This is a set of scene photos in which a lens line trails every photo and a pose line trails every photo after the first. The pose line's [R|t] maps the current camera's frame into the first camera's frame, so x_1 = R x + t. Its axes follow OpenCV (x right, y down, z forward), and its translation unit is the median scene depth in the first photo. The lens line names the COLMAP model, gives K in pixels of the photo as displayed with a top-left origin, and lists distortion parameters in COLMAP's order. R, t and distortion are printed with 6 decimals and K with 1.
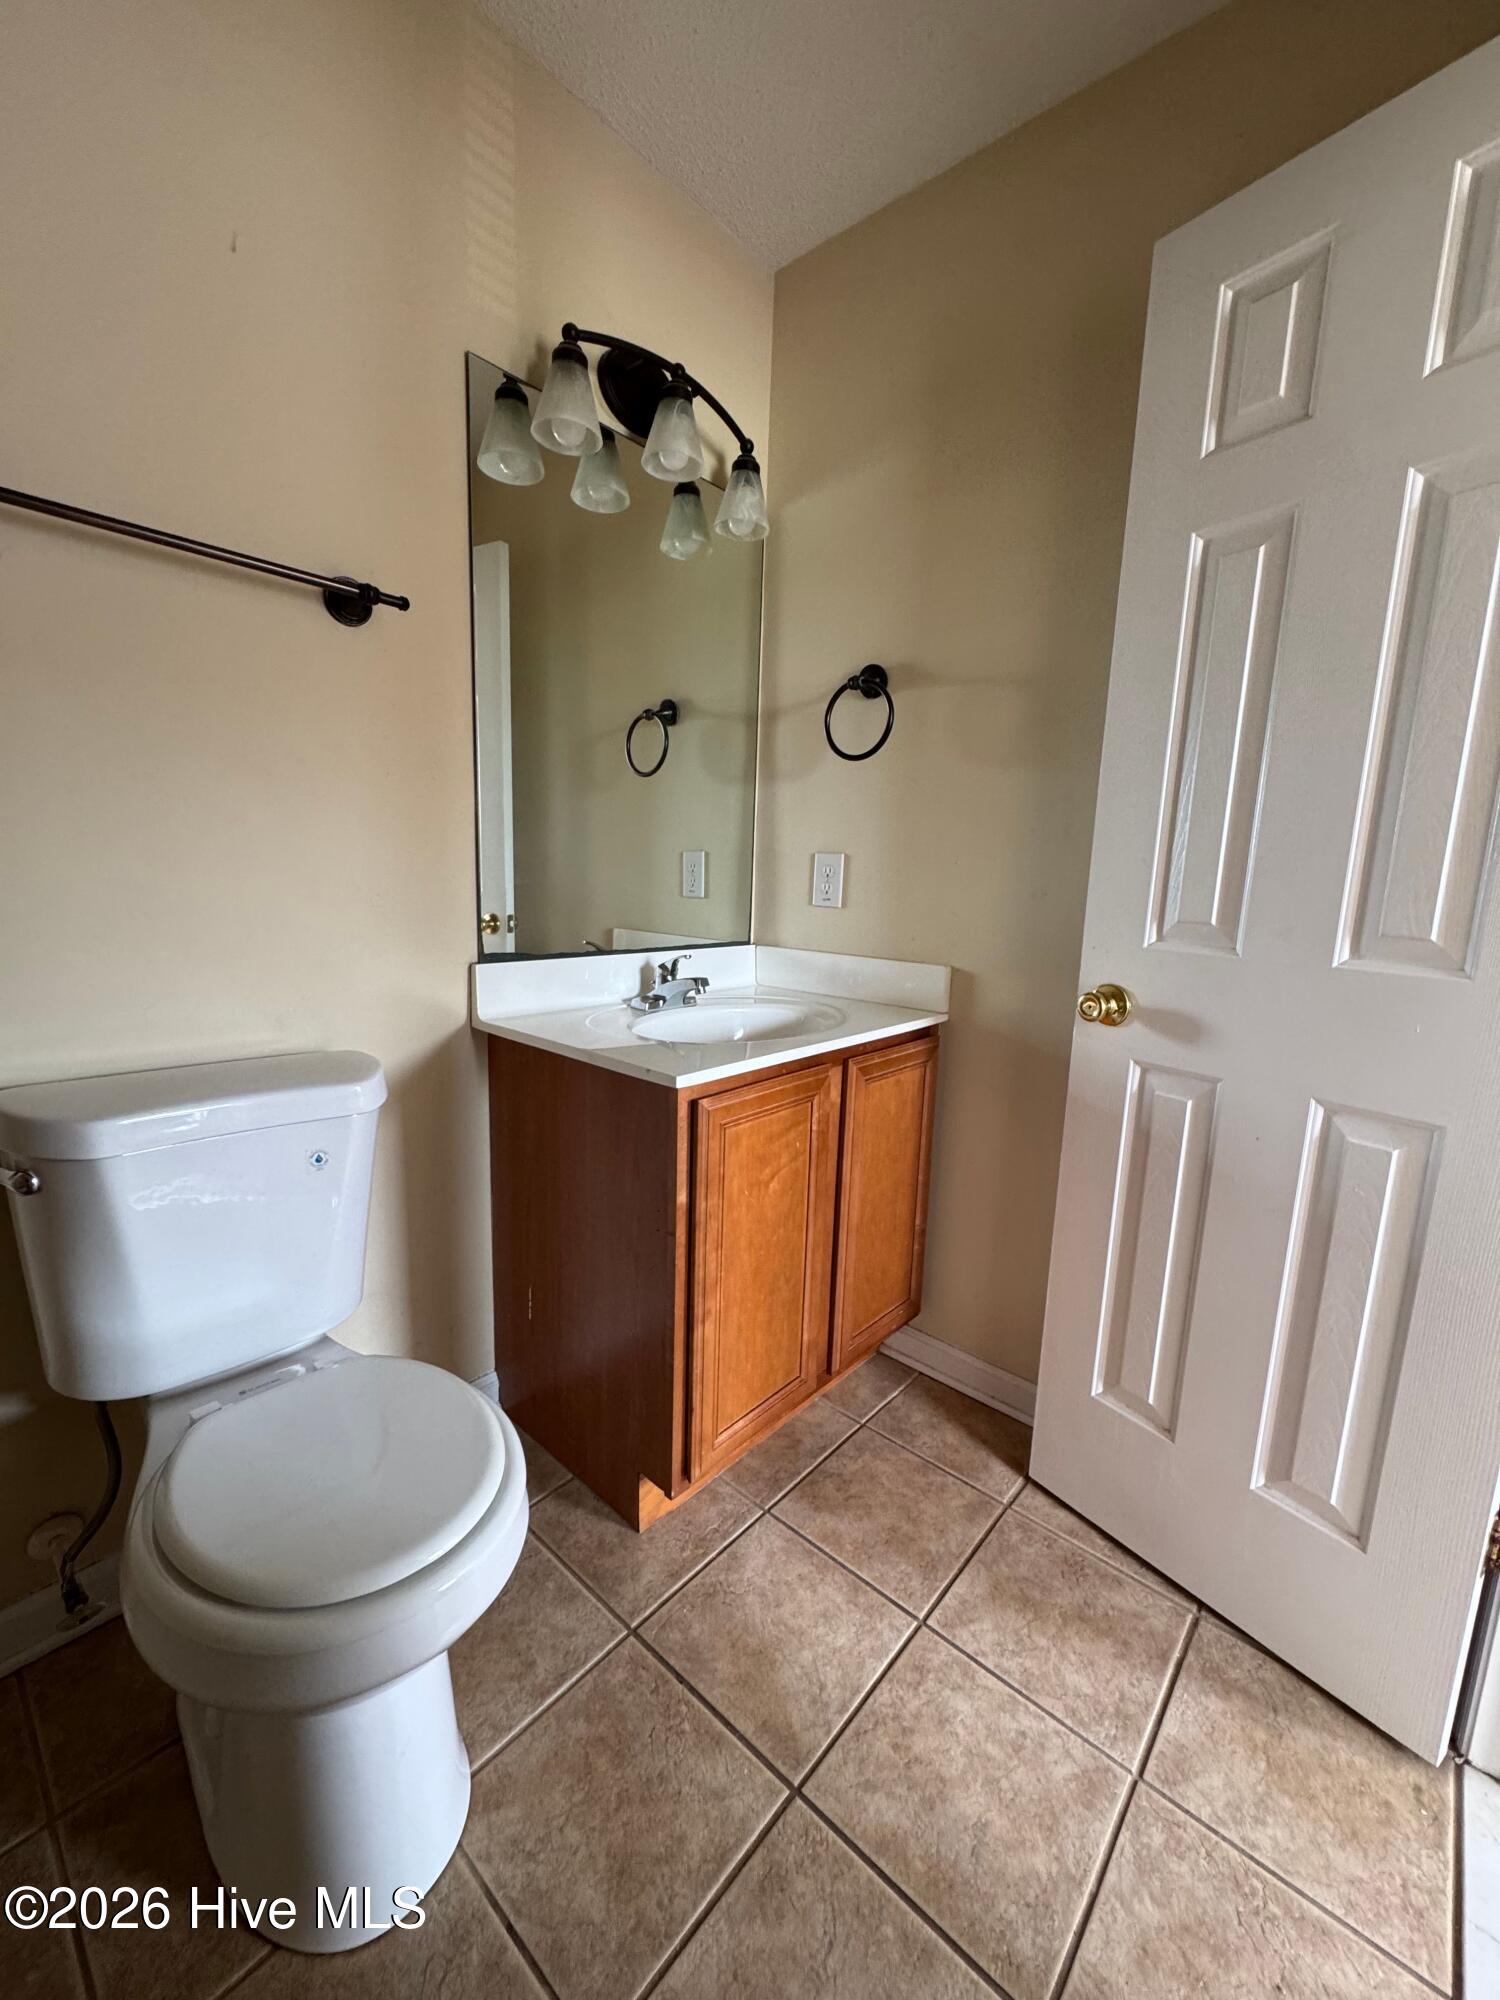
lens RADIAL K [[796.9, 0, 755.1], [0, 796.9, 1000.7], [0, 0, 1]] dist [0.001197, -0.000006]
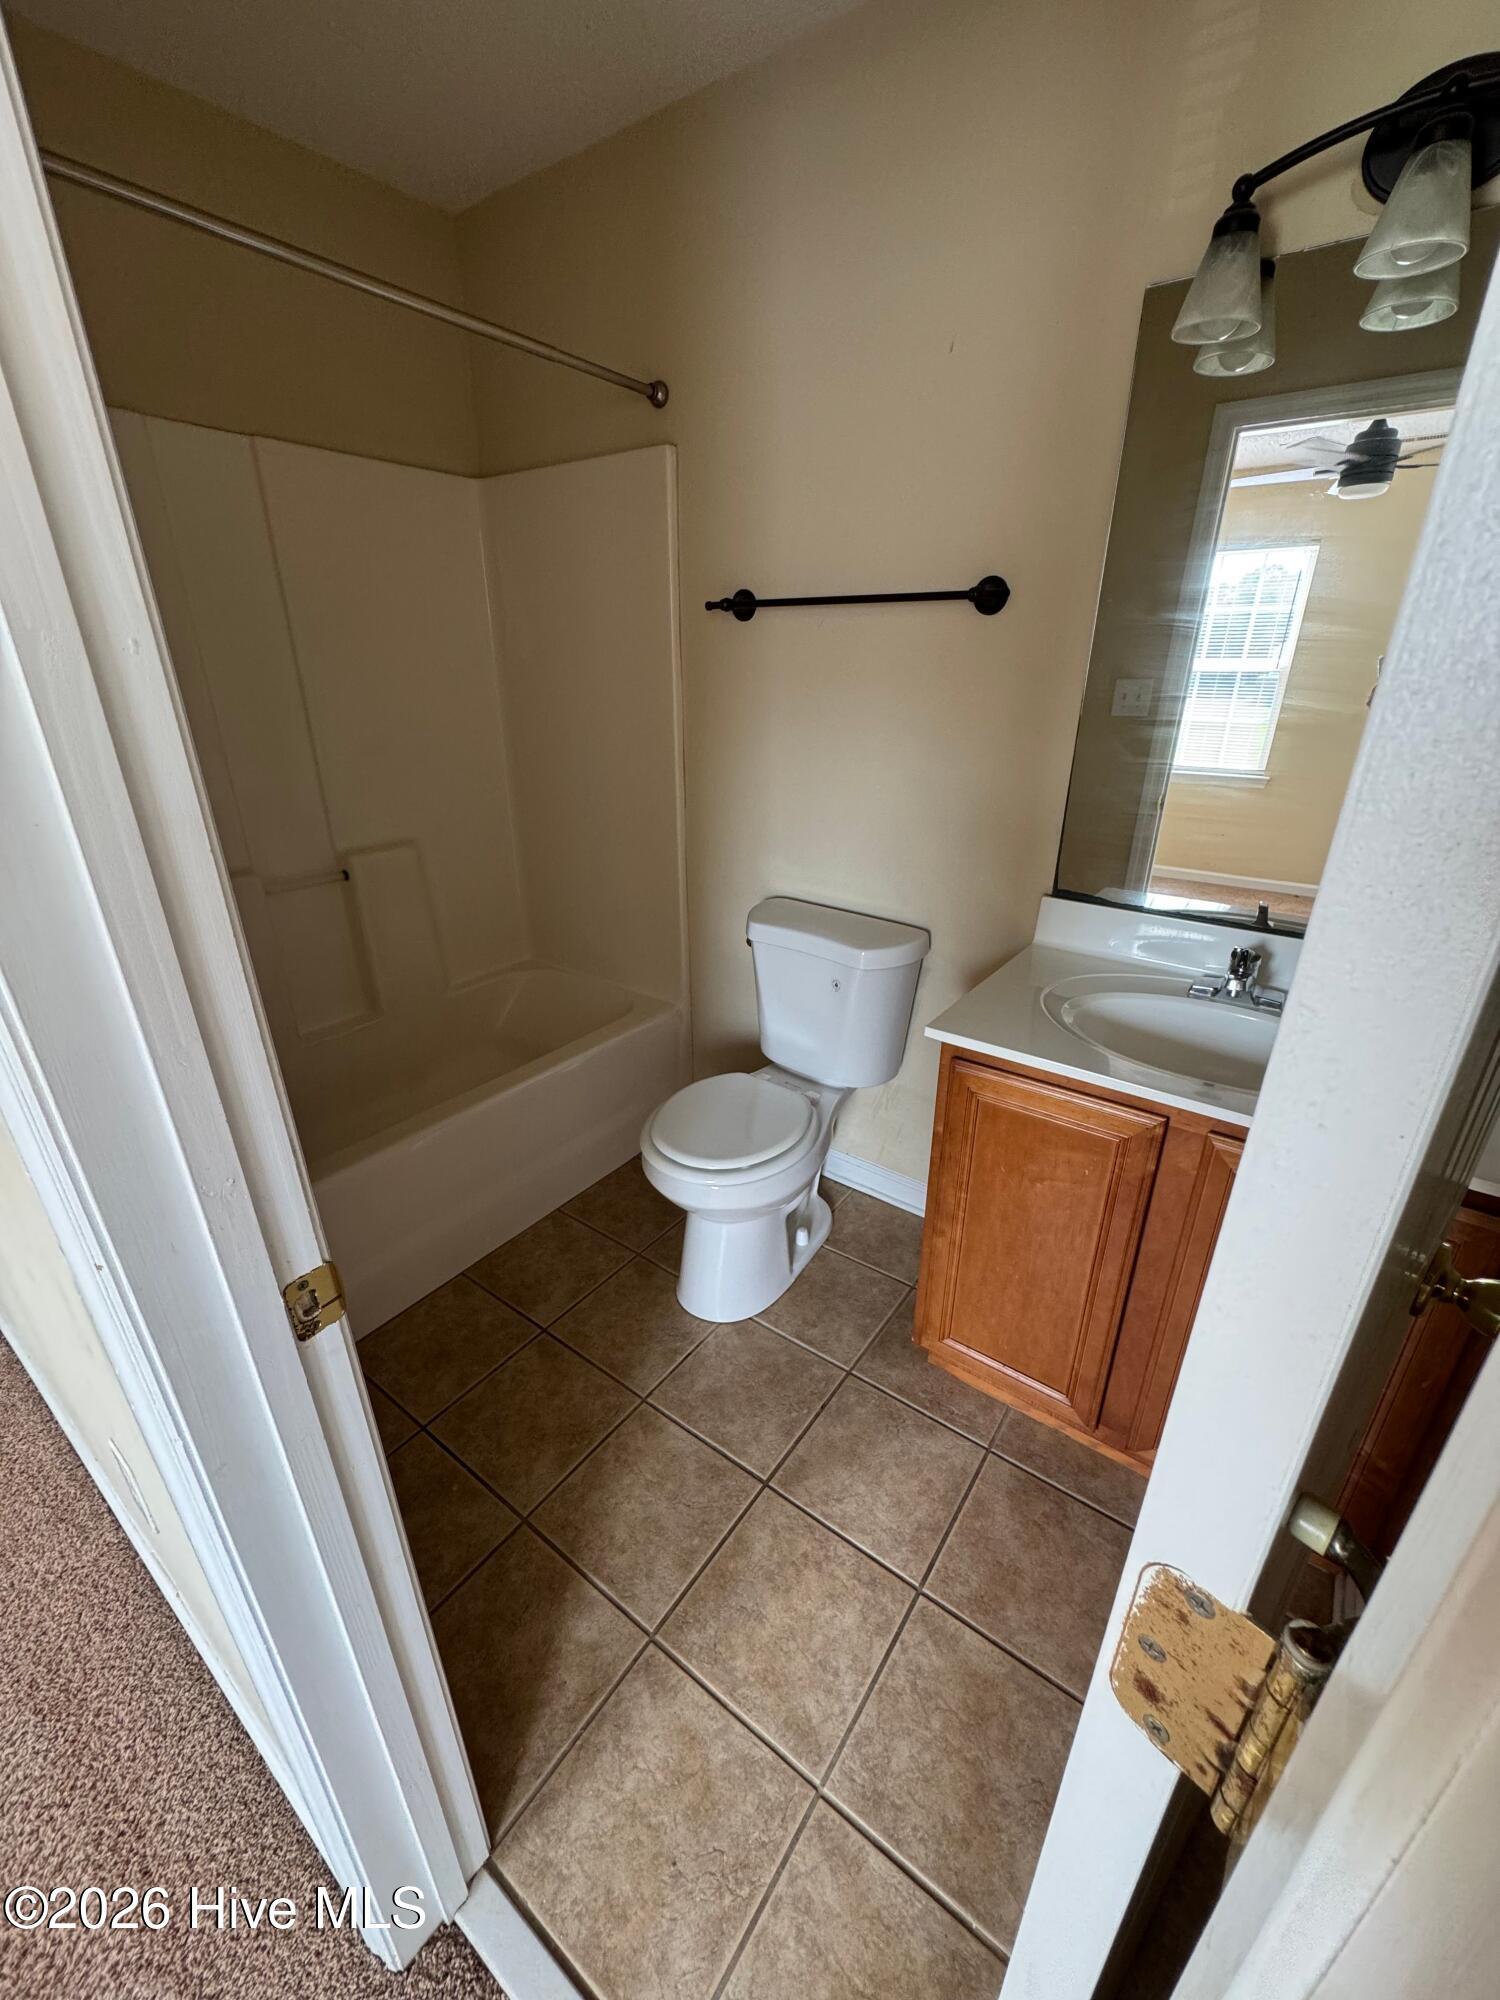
lens RADIAL K [[796.9, 0, 755.7], [0, 796.9, 1005.9], [0, 0, 1]] dist [0.001197, -0.000006]
pose [[0.086513, 0.360862, -0.928598, 0.995742], [-0.158379, 0.925220, 0.344794, -0.308922], [0.983581, 0.117242, 0.137197, 0.604563]]
